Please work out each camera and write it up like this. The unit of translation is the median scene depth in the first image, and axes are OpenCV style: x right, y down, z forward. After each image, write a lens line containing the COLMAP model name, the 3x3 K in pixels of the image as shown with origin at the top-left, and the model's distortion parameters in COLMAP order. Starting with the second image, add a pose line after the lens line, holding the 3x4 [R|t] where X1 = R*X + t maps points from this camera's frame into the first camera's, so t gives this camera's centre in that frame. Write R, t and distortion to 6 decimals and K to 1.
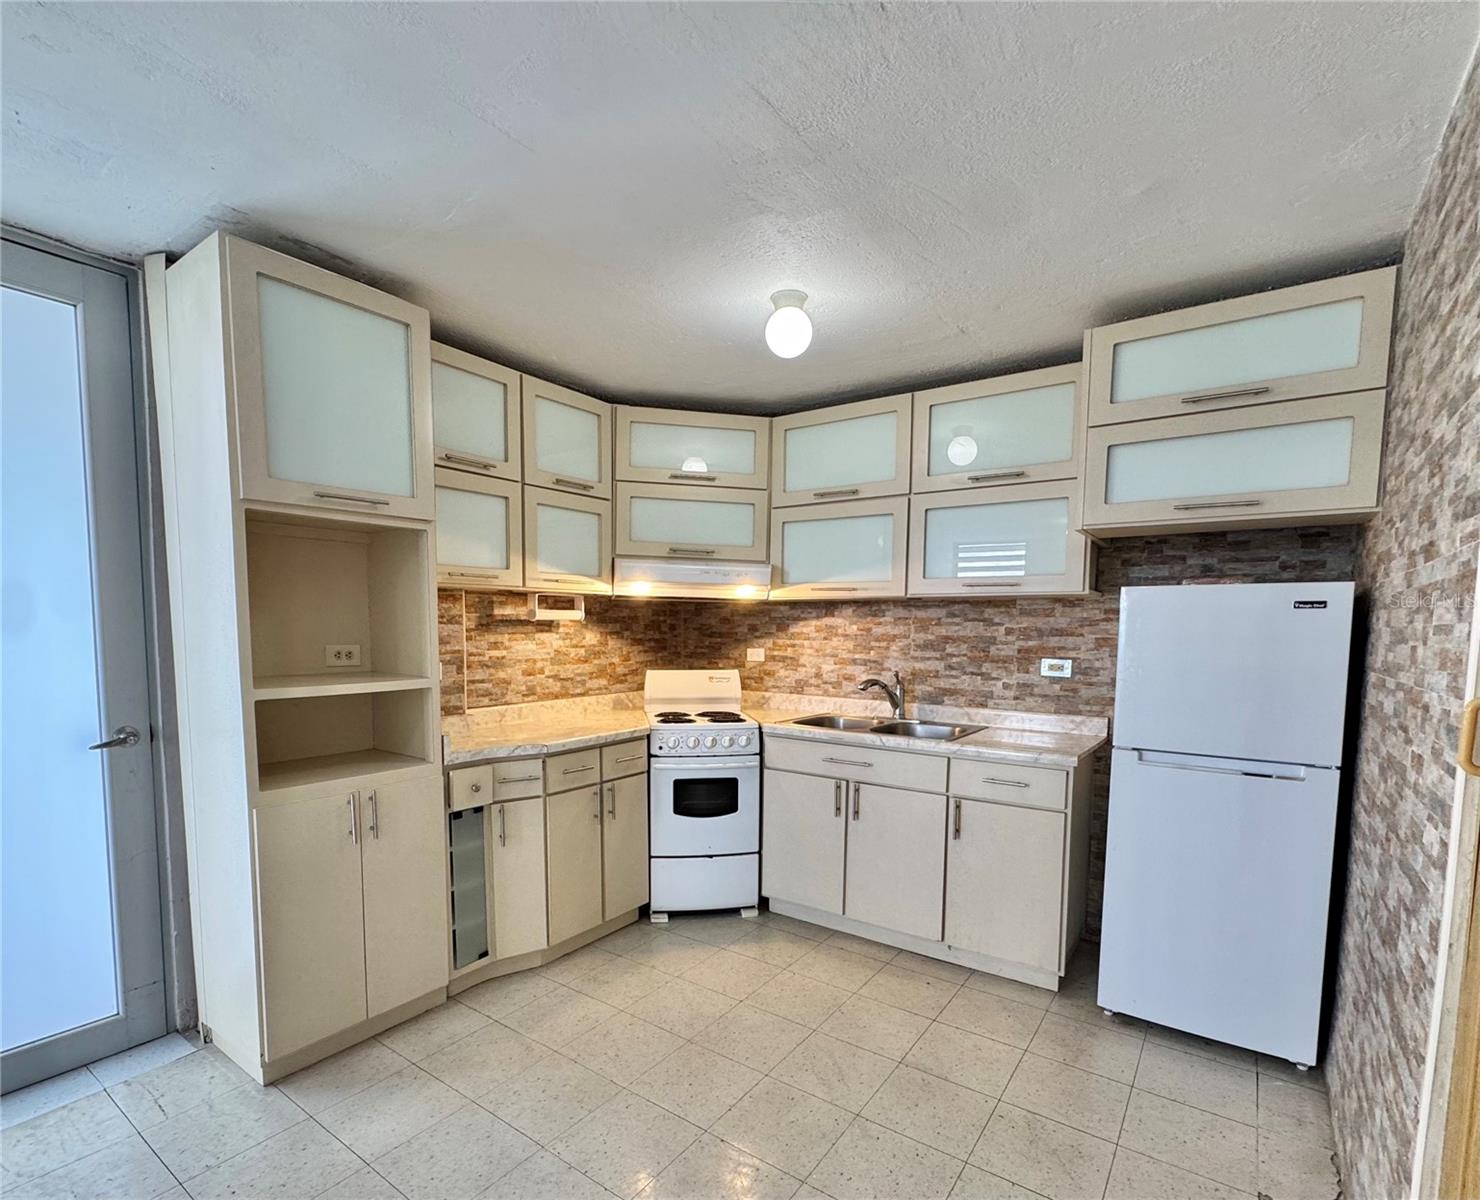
lens RADIAL K [[724.8, 0, 730.2], [0, 724.8, 683.3], [0, 0, 1]] dist [0.000423, -0.000743]
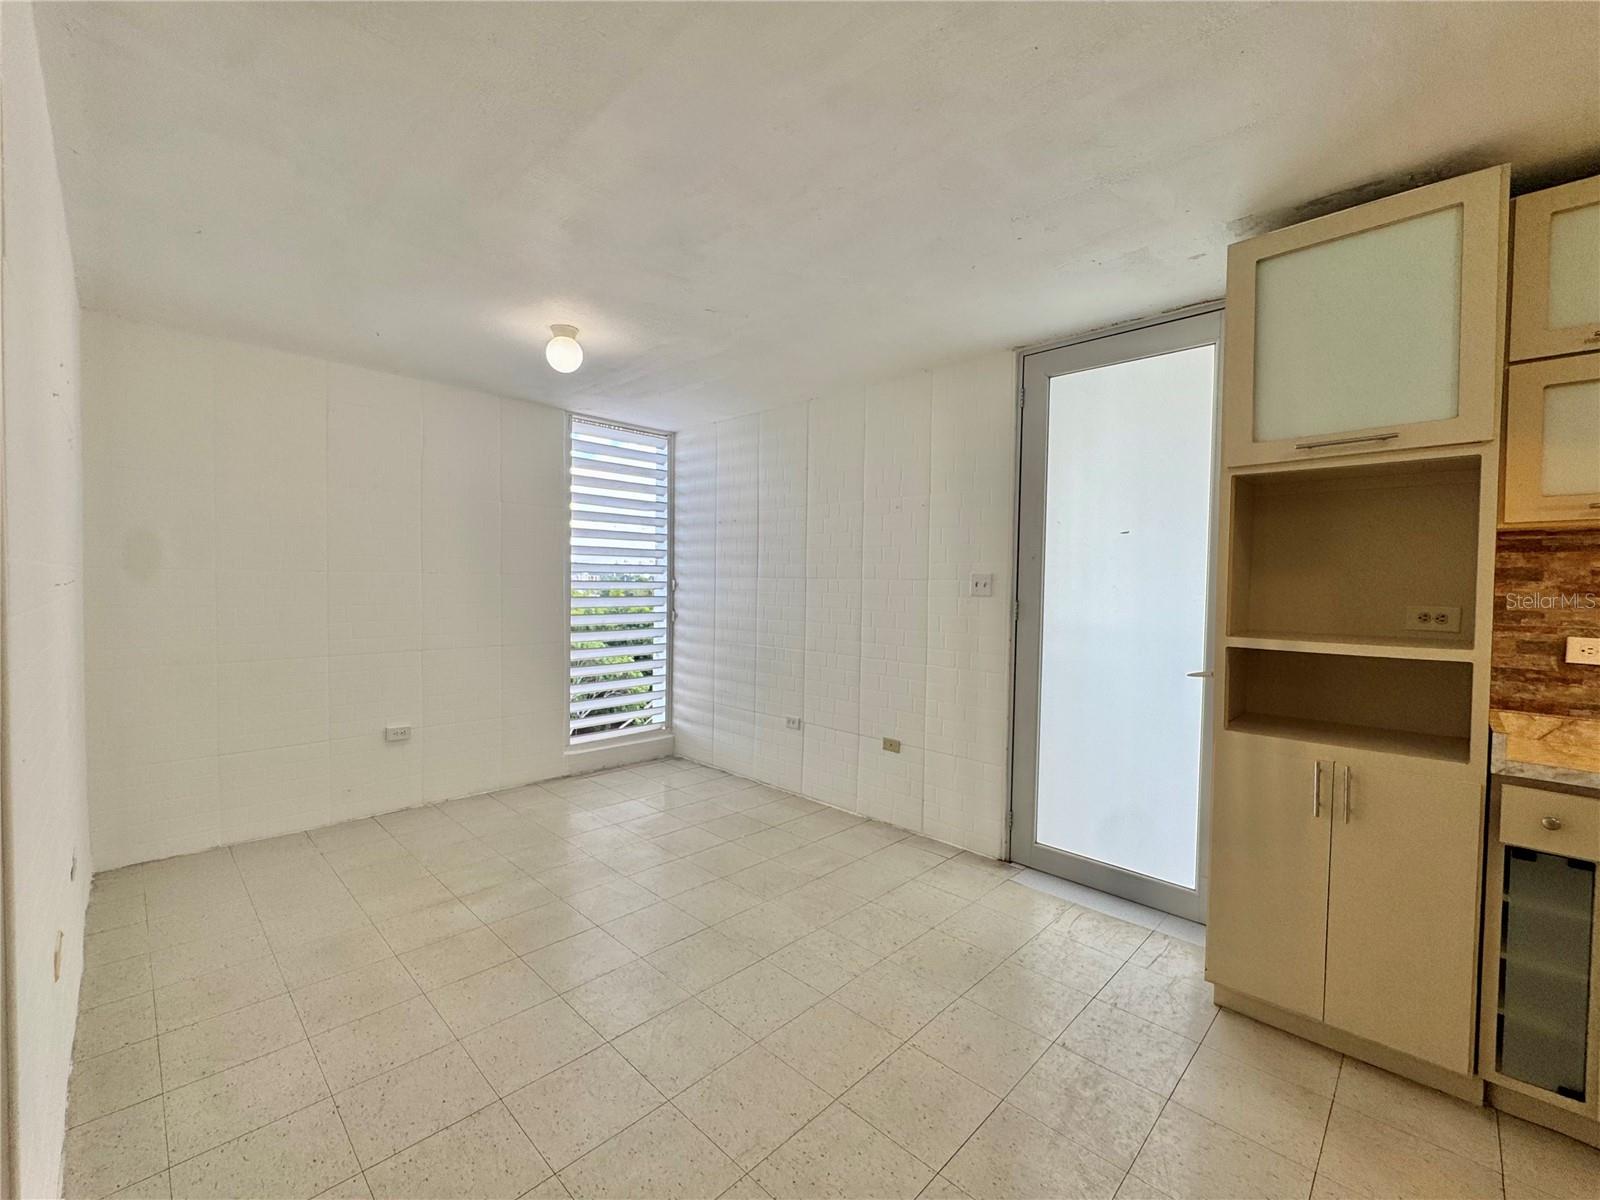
lens RADIAL K [[668.3, 0, 799.0], [0, 668.3, 601.2], [0, 0, 1]] dist [-0.004150, -0.000803]
pose [[-0.147831, 0.015047, -0.988898, 0.309284], [-0.098603, 0.994678, 0.029875, -0.008194], [0.984085, 0.101925, -0.145560, 0.341675]]
